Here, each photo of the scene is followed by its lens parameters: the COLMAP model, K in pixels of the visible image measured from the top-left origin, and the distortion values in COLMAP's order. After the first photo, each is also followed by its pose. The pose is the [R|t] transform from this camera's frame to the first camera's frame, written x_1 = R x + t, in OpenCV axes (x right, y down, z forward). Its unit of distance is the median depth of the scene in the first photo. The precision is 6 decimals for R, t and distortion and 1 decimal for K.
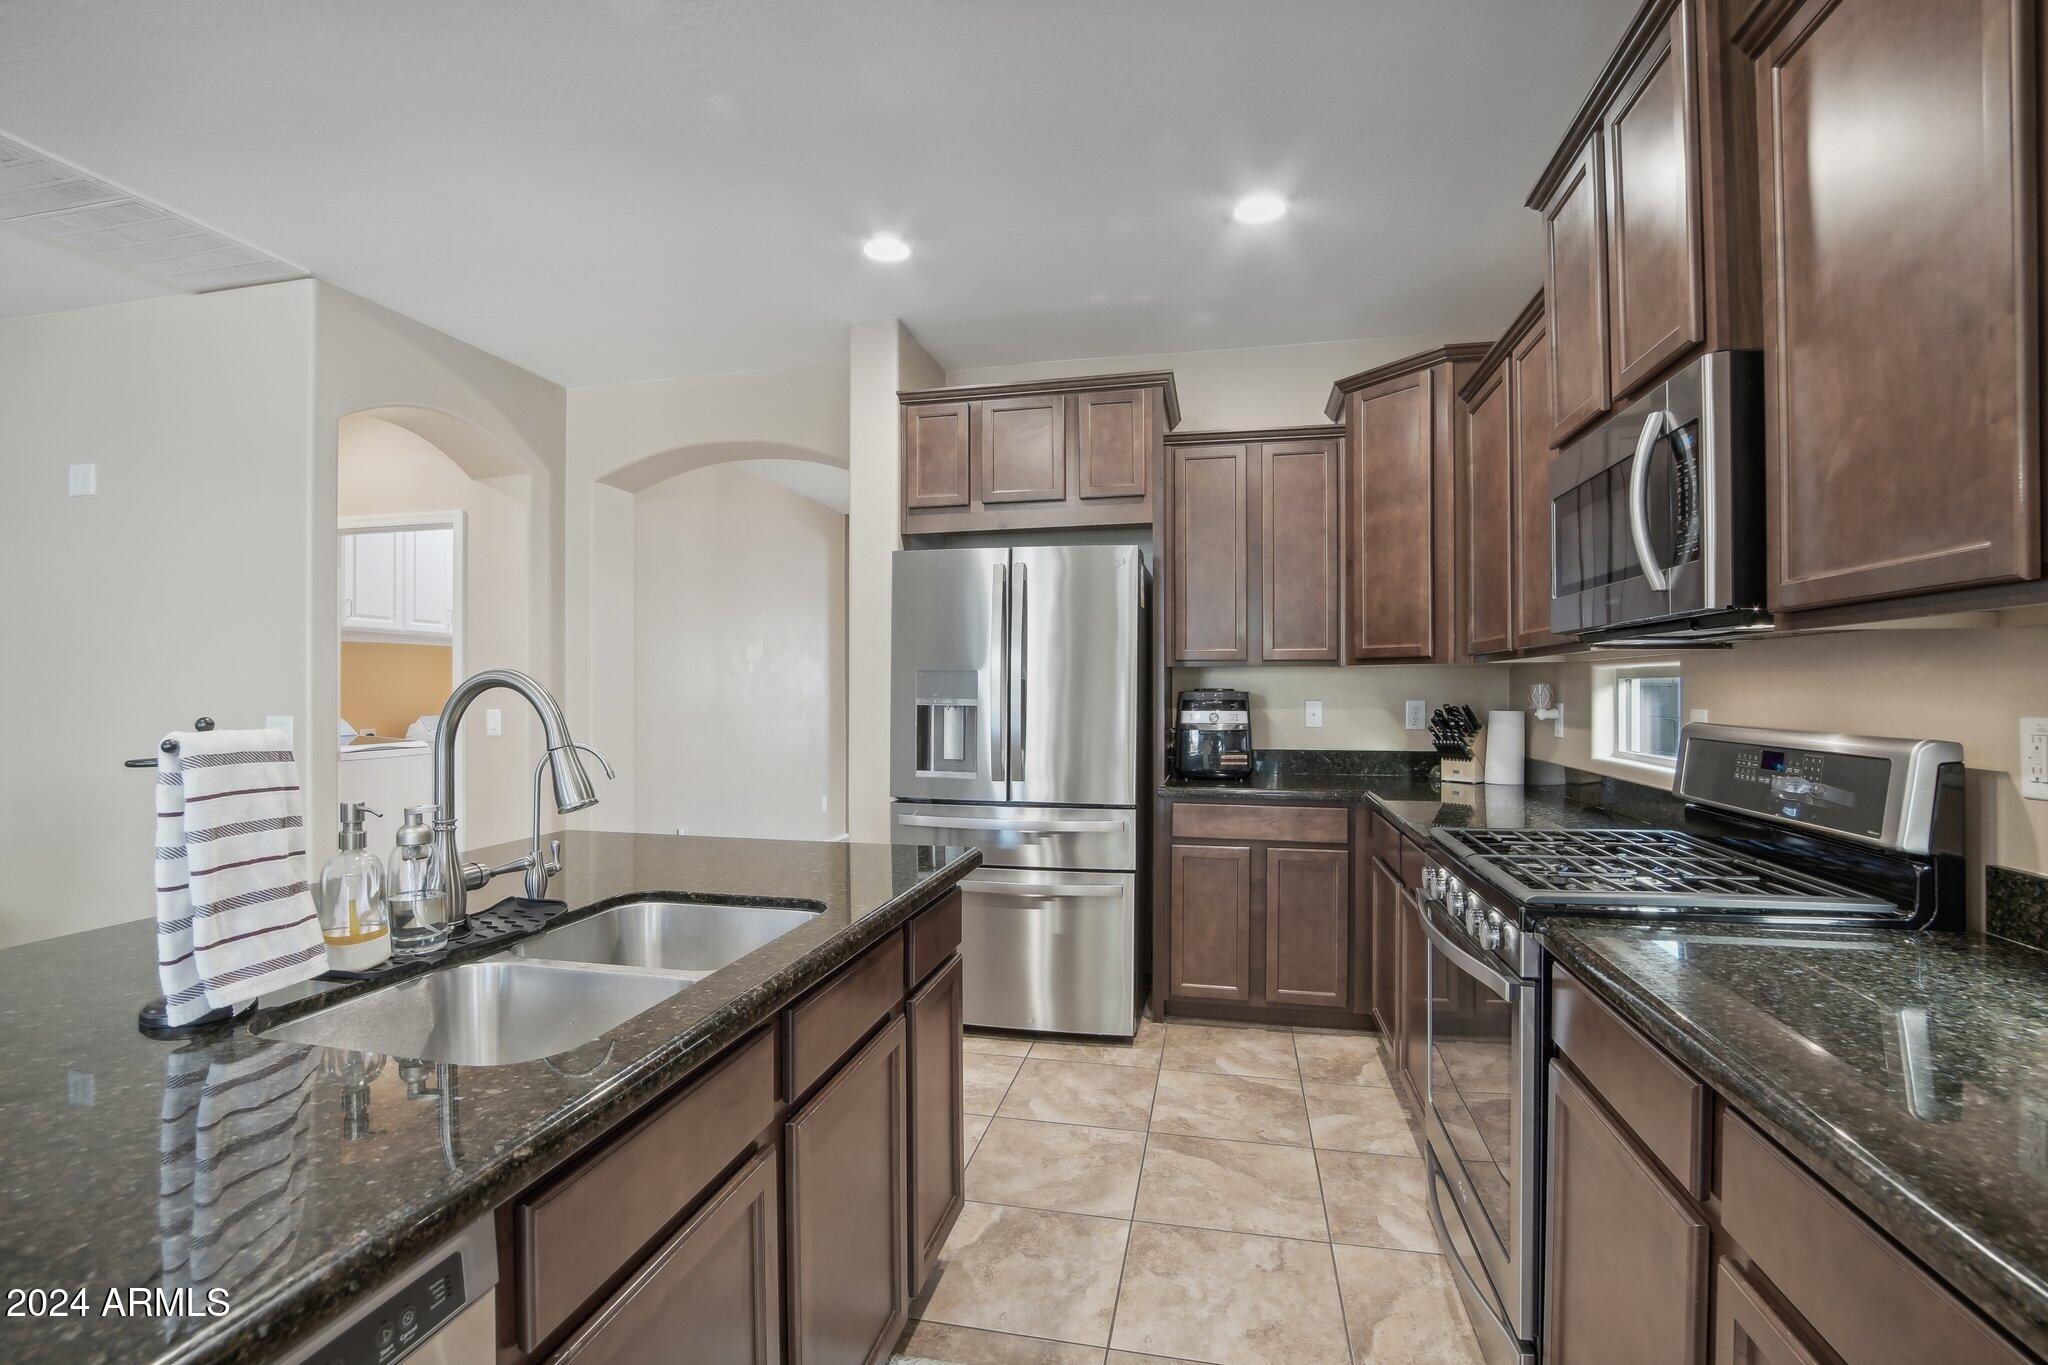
lens RADIAL K [[941.2, 0, 1013.0], [0, 941.2, 686.3], [0, 0, 1]] dist [-0.036091, 0.007118]
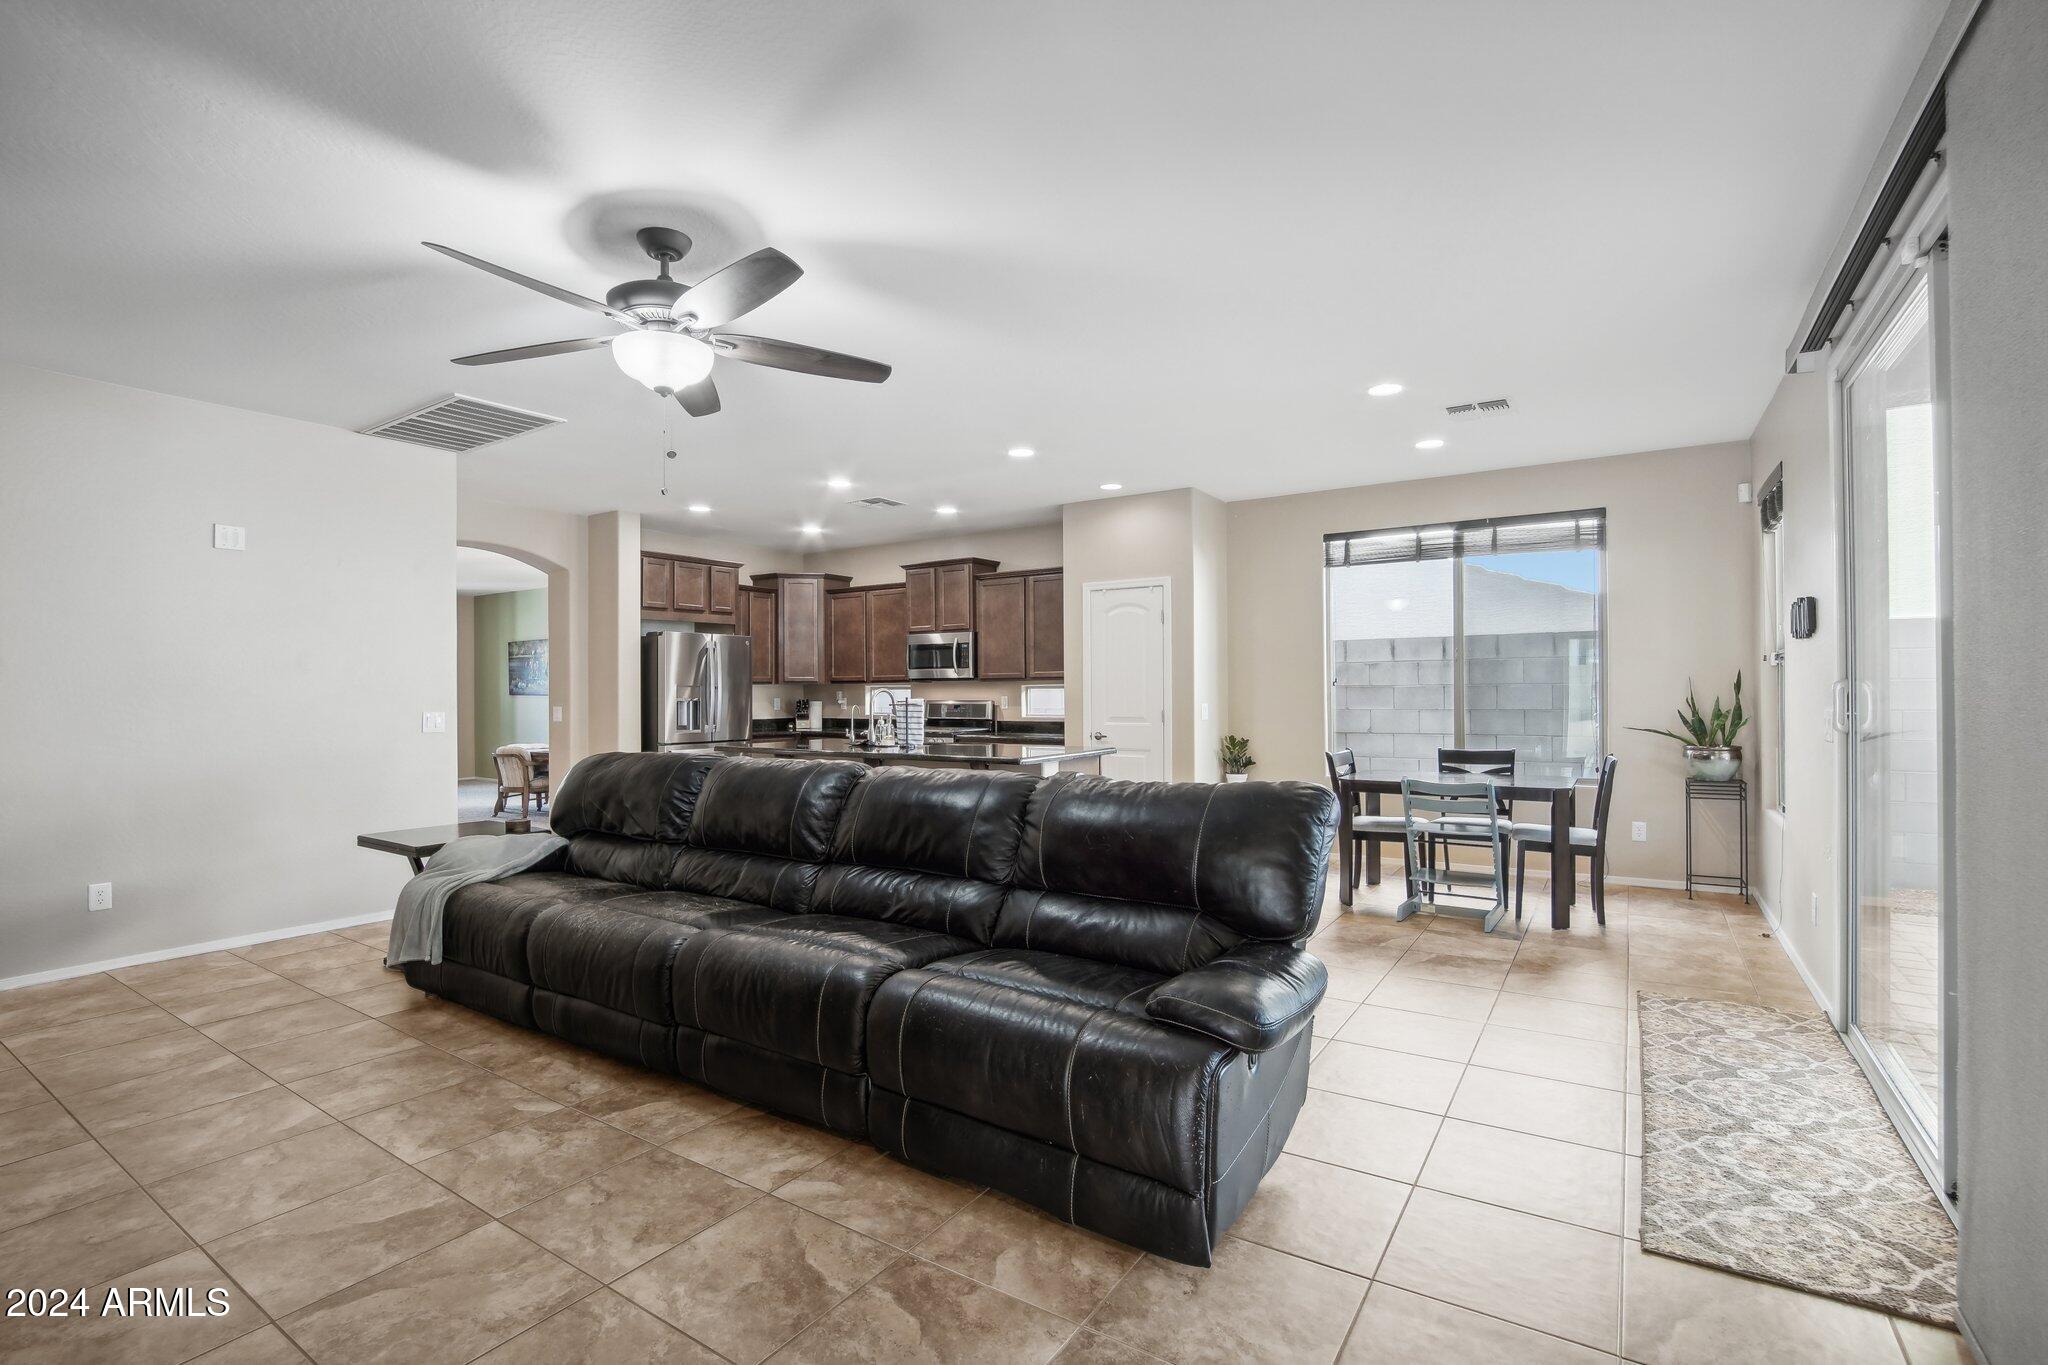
lens RADIAL K [[941.2, 0, 1014.6], [0, 941.2, 691.6], [0, 0, 1]] dist [-0.036091, 0.007118]
pose [[0.353964, -0.001754, 0.935257, -2.154280], [0.004159, 0.999991, 0.000301, -0.000467], [-0.935250, 0.003784, 0.353968, -0.606404]]
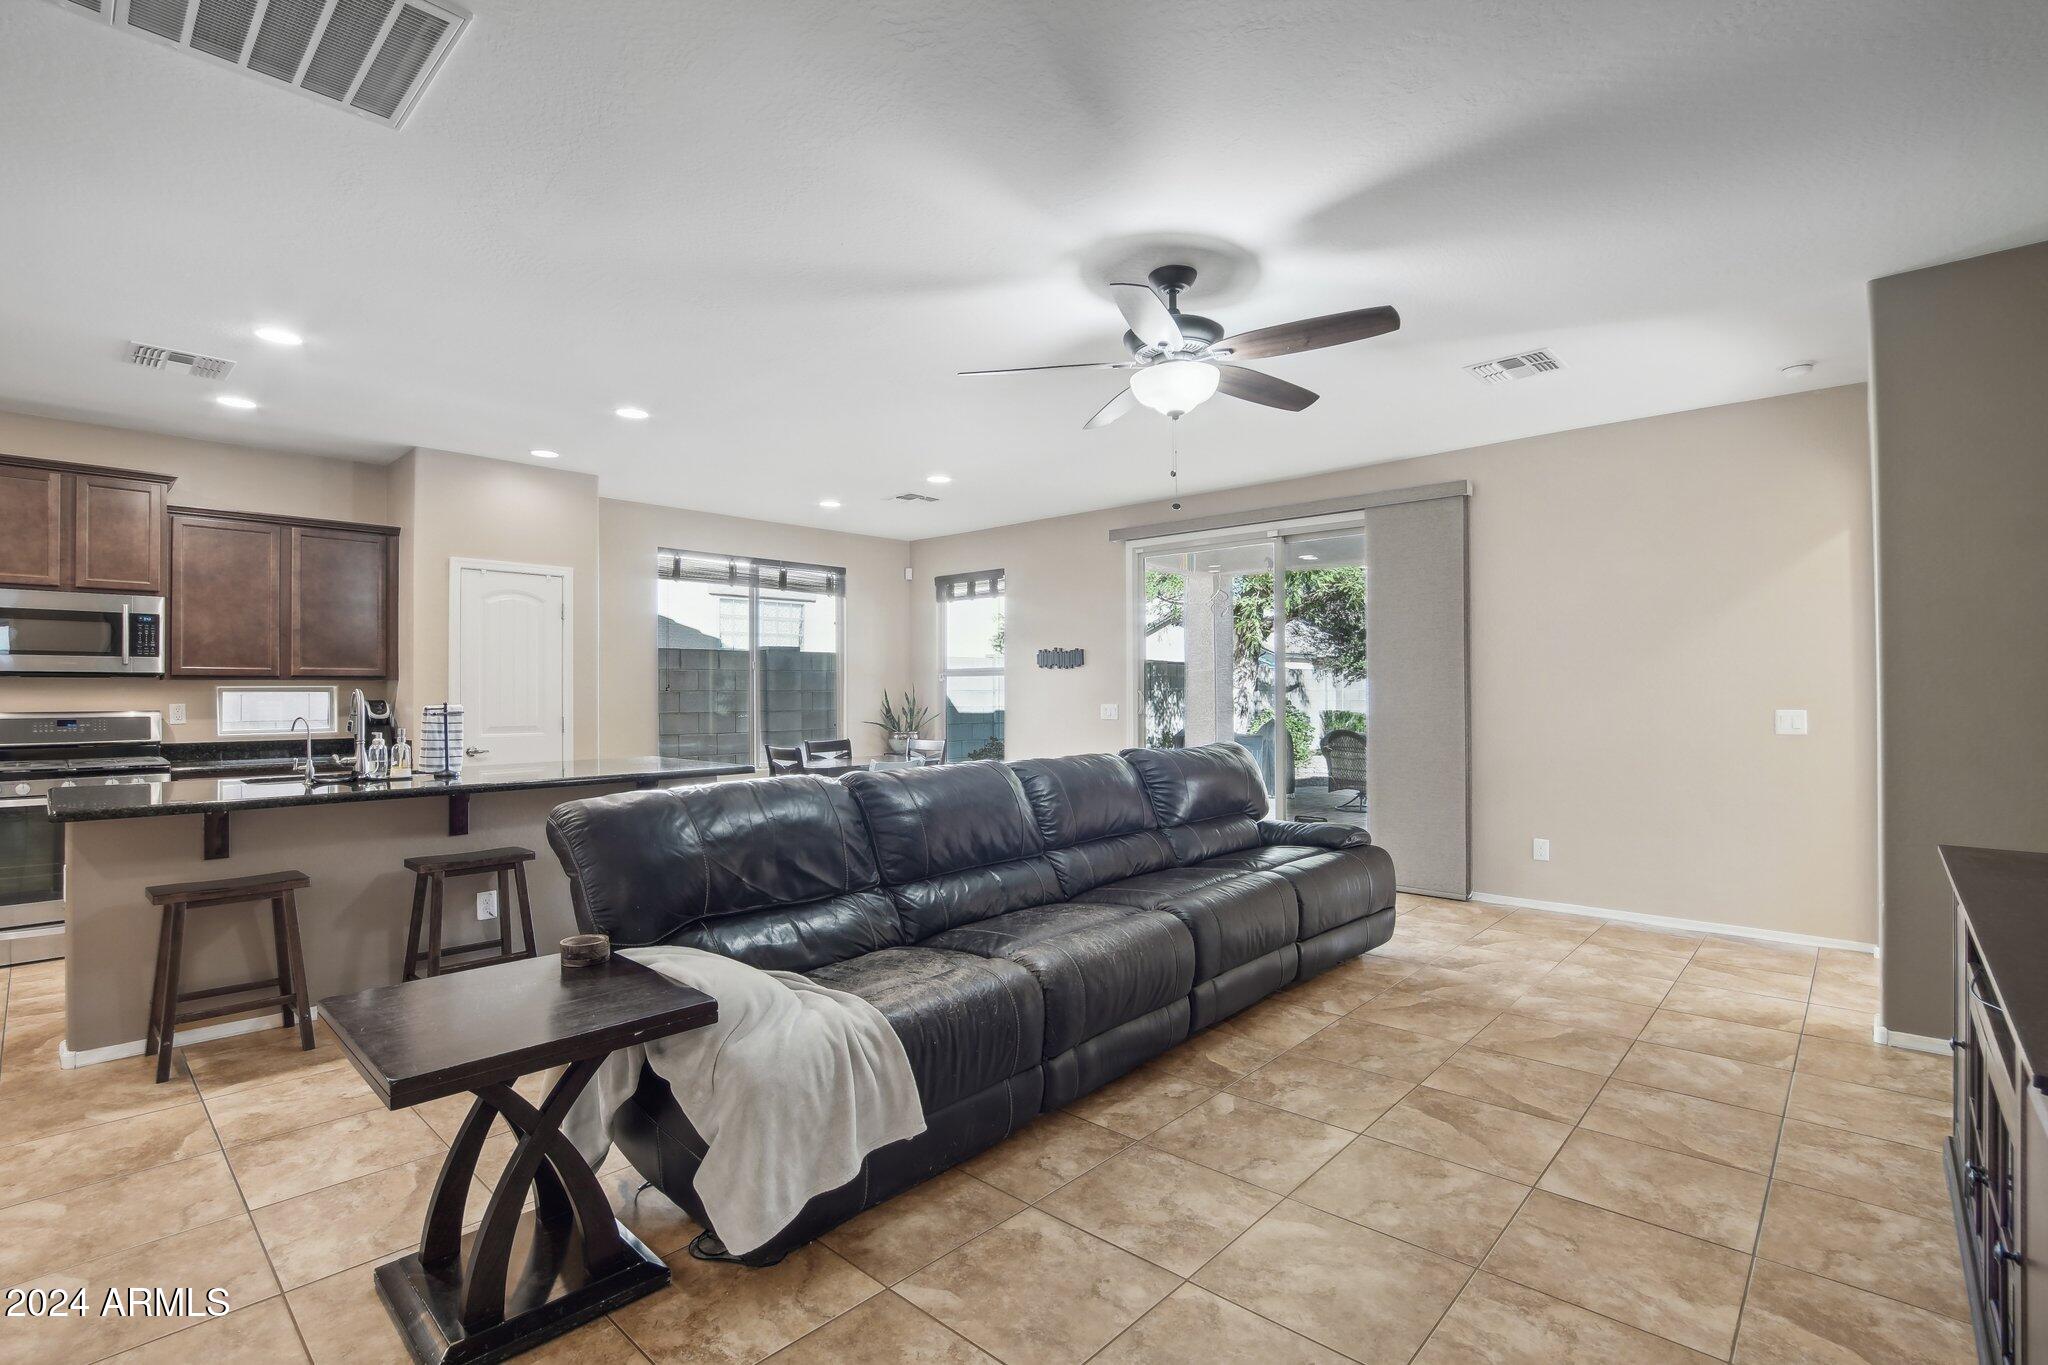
lens RADIAL K [[941.2, 0, 1017.8], [0, 941.2, 683.3], [0, 0, 1]] dist [-0.036091, 0.007118]
pose [[-0.867641, 0.009133, 0.497107, -1.735824], [0.003677, 0.999922, -0.011953, 0.002685], [-0.497178, -0.008543, -0.867607, 1.129275]]
